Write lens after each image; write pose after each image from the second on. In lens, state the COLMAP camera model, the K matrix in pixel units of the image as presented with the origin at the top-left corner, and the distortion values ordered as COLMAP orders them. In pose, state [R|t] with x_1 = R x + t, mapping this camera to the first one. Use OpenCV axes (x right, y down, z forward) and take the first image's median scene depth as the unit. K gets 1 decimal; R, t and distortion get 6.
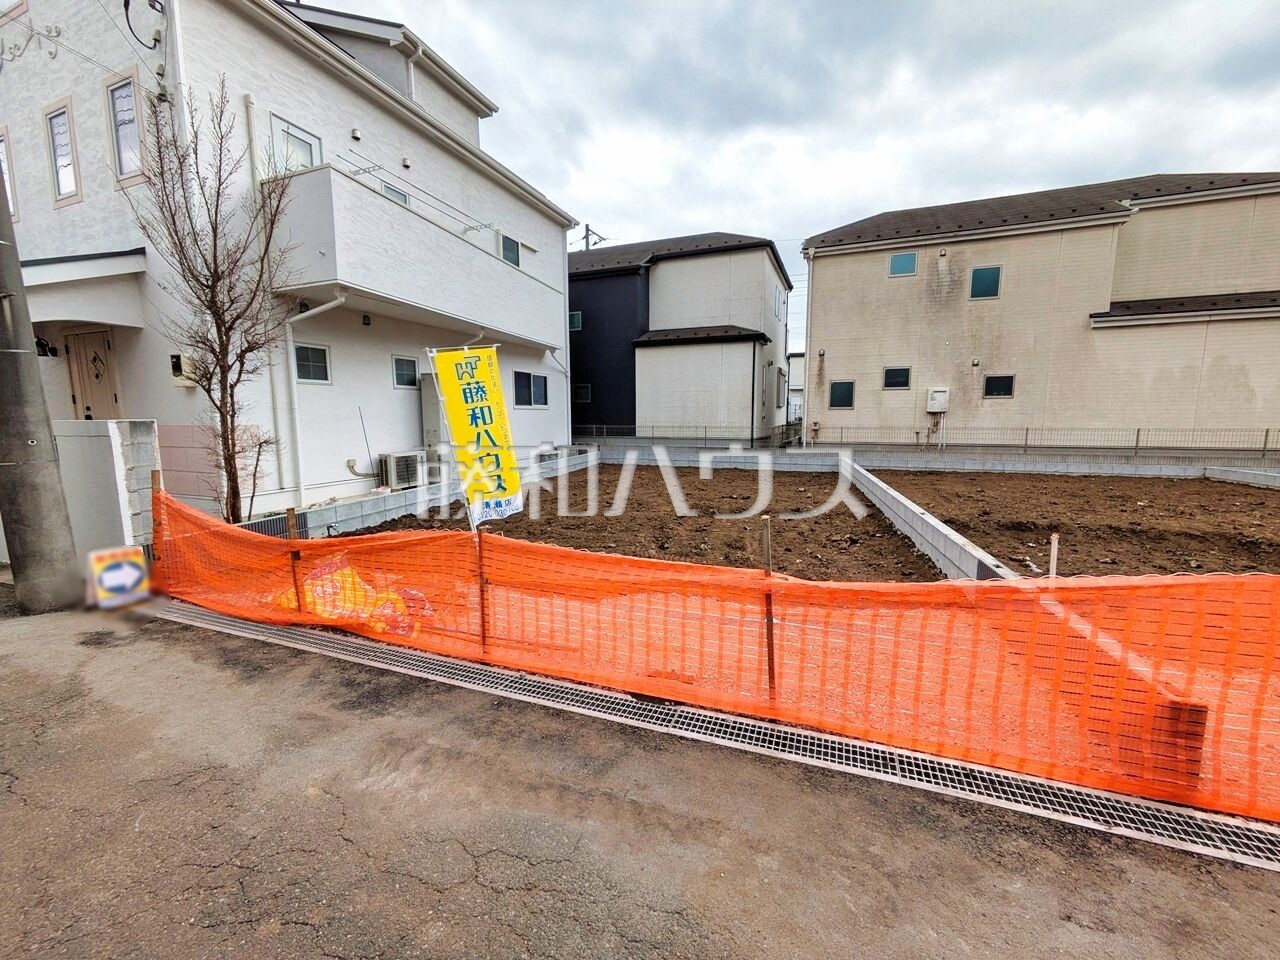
lens RADIAL K [[505.6, 0, 645.9], [0, 505.6, 477.8], [0, 0, 1]] dist [-0.002460, 0.002243]
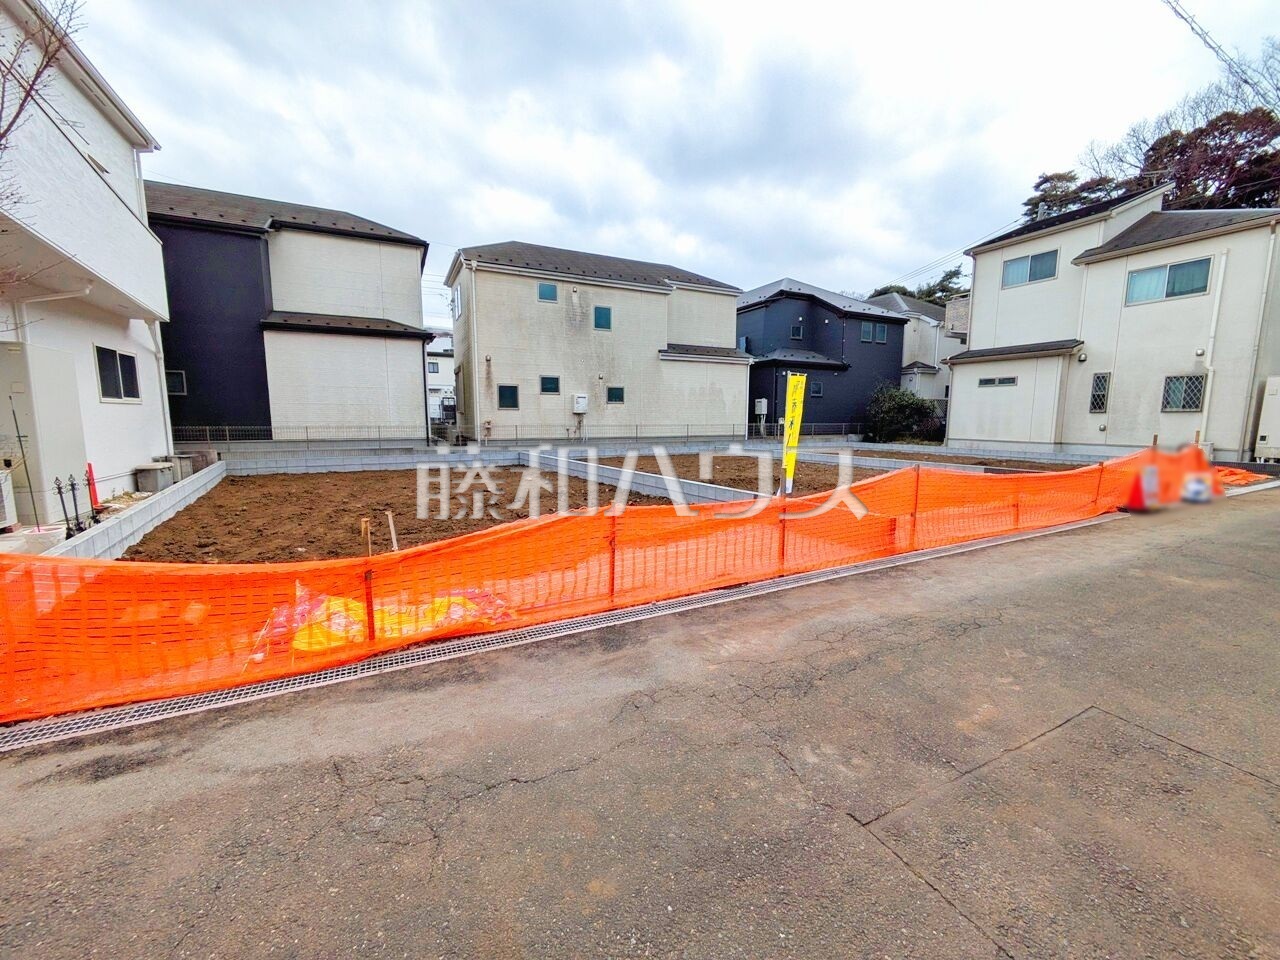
lens RADIAL K [[505.6, 0, 644.9], [0, 505.6, 477.6], [0, 0, 1]] dist [-0.002460, 0.002243]
pose [[0.663894, -0.086028, 0.742862, -0.293137], [0.086728, 0.995515, 0.037778, -0.000496], [-0.742780, 0.039346, 0.668378, 0.022164]]
